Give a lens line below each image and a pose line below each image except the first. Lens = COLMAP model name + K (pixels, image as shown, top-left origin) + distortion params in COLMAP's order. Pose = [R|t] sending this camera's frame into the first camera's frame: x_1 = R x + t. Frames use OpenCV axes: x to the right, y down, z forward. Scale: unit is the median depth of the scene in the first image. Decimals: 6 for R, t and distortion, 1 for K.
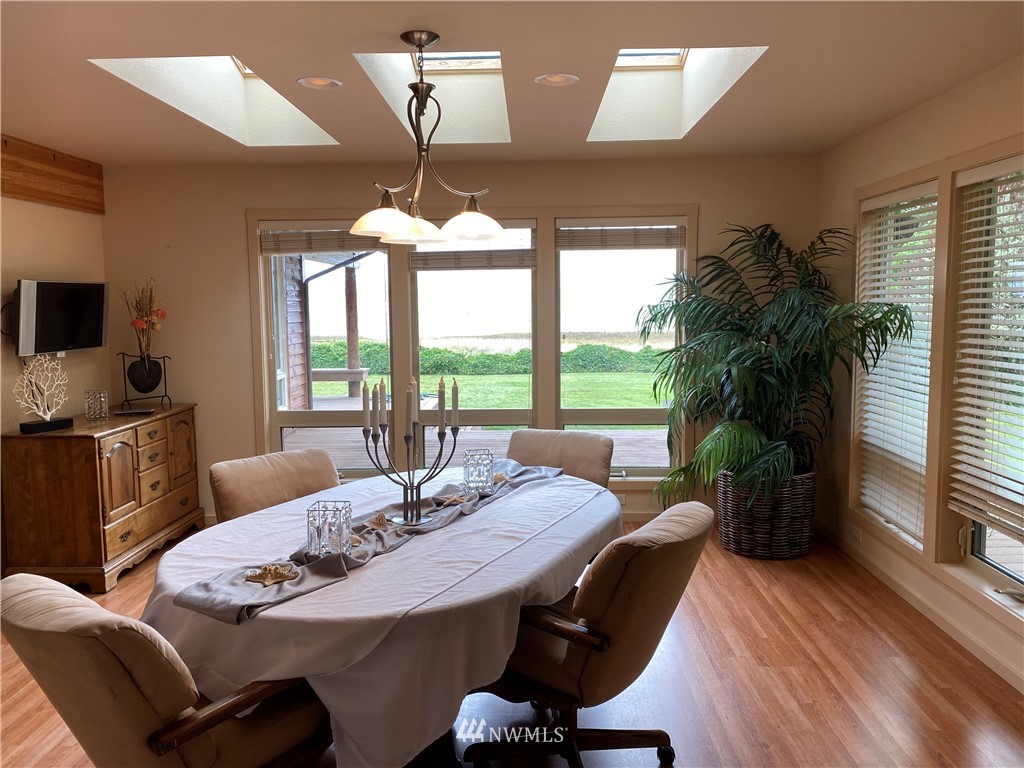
lens RADIAL K [[793.1, 0, 510.0], [0, 793.1, 384.9], [0, 0, 1]] dist [-0.003249, 0.004110]
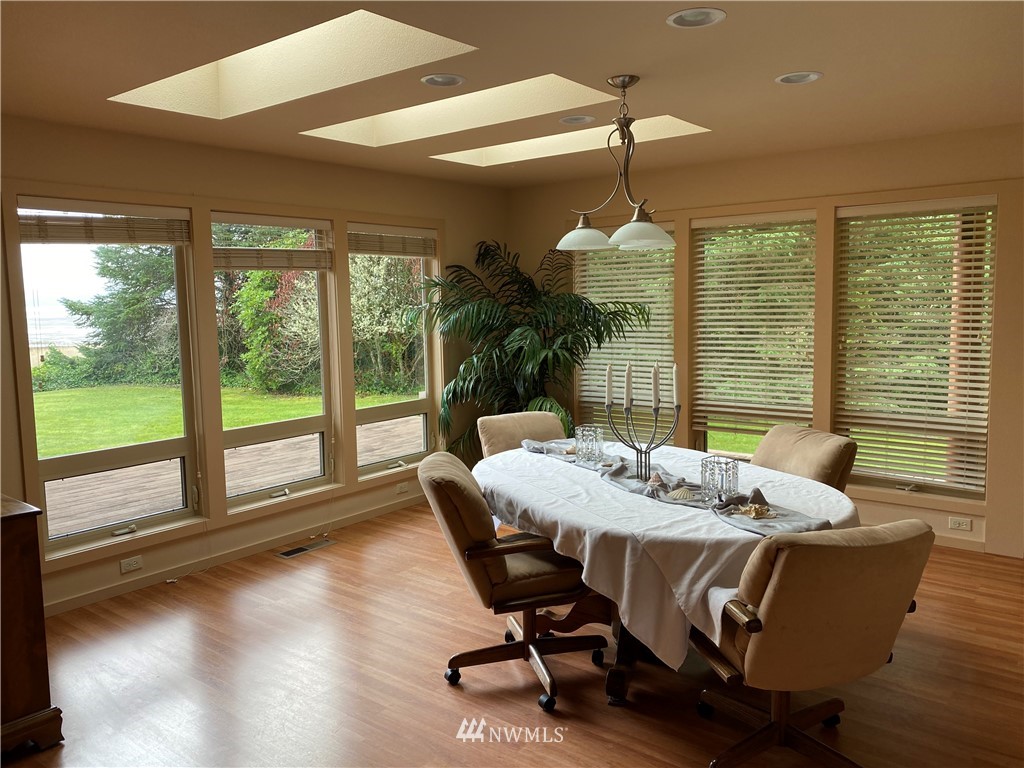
lens RADIAL K [[793.1, 0, 512.1], [0, 793.1, 381.6], [0, 0, 1]] dist [-0.003249, 0.004110]
pose [[0.595242, -0.085047, 0.799033, -0.889213], [0.093848, 0.994936, 0.035987, -0.029166], [-0.798047, 0.053567, 0.600209, 0.313541]]
